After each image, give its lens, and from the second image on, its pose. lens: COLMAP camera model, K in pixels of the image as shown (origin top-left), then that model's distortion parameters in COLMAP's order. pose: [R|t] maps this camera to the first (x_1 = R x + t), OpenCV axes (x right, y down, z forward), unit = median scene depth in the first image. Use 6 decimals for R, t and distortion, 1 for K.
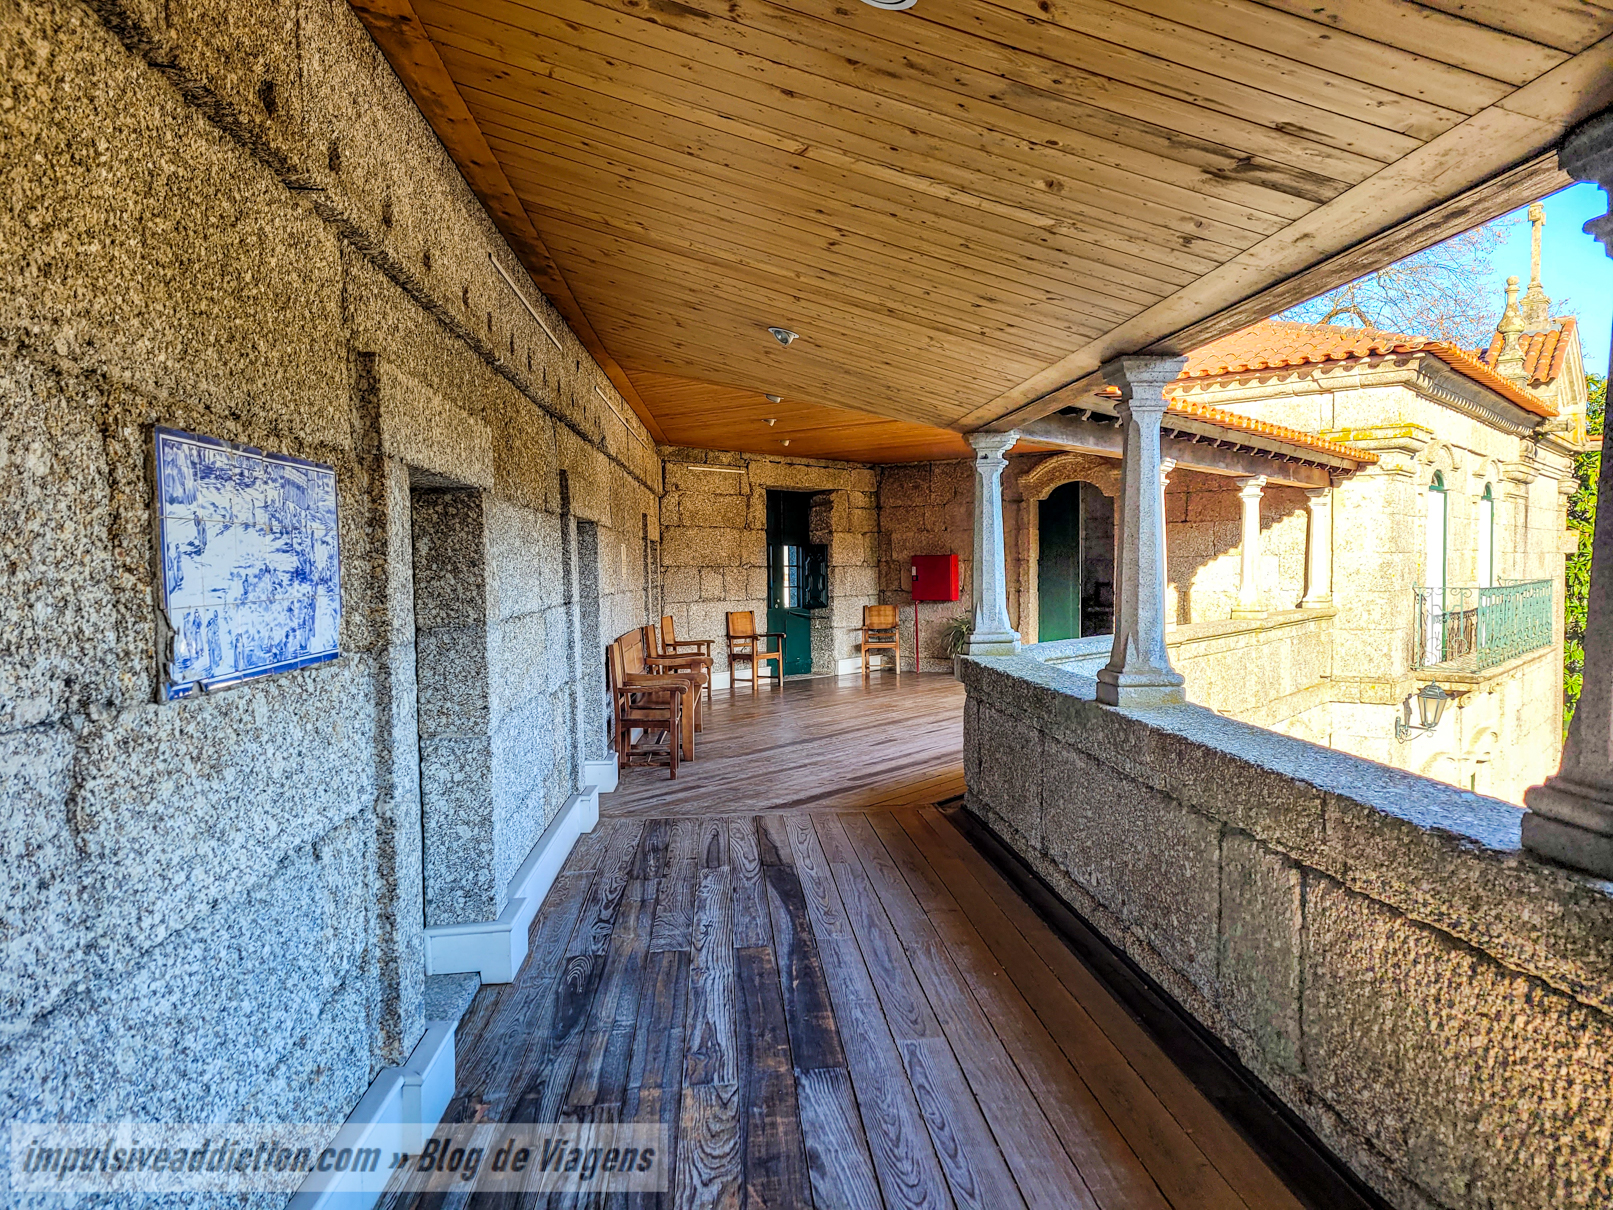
lens RADIAL K [[1196.2, 0, 805.4], [0, 1196.2, 609.6], [0, 0, 1]] dist [0.043784, -0.019095]
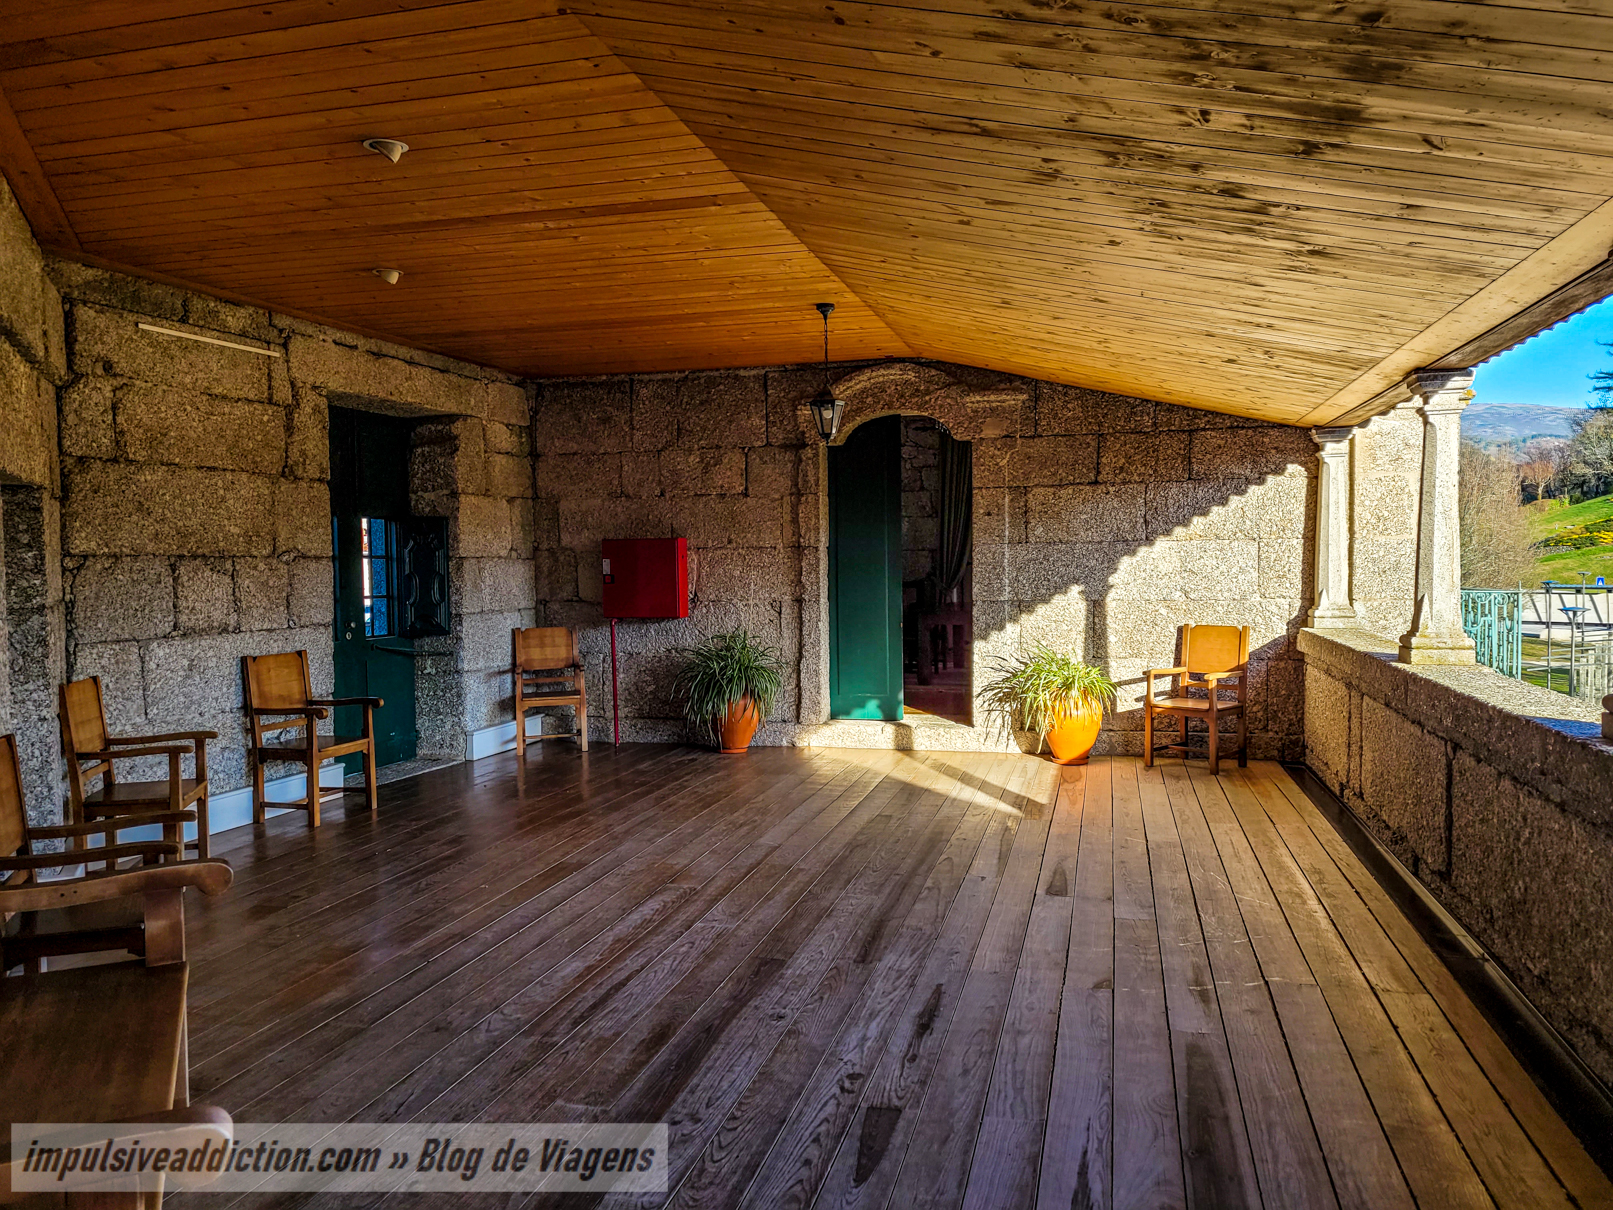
lens RADIAL K [[1196.2, 0, 818.3], [0, 1196.2, 601.2], [0, 0, 1]] dist [0.043784, -0.019095]
pose [[0.921390, -0.013189, 0.388416, -0.040620], [0.014870, 0.999889, -0.001322, -0.014655], [-0.388355, 0.006993, 0.921483, 0.472828]]
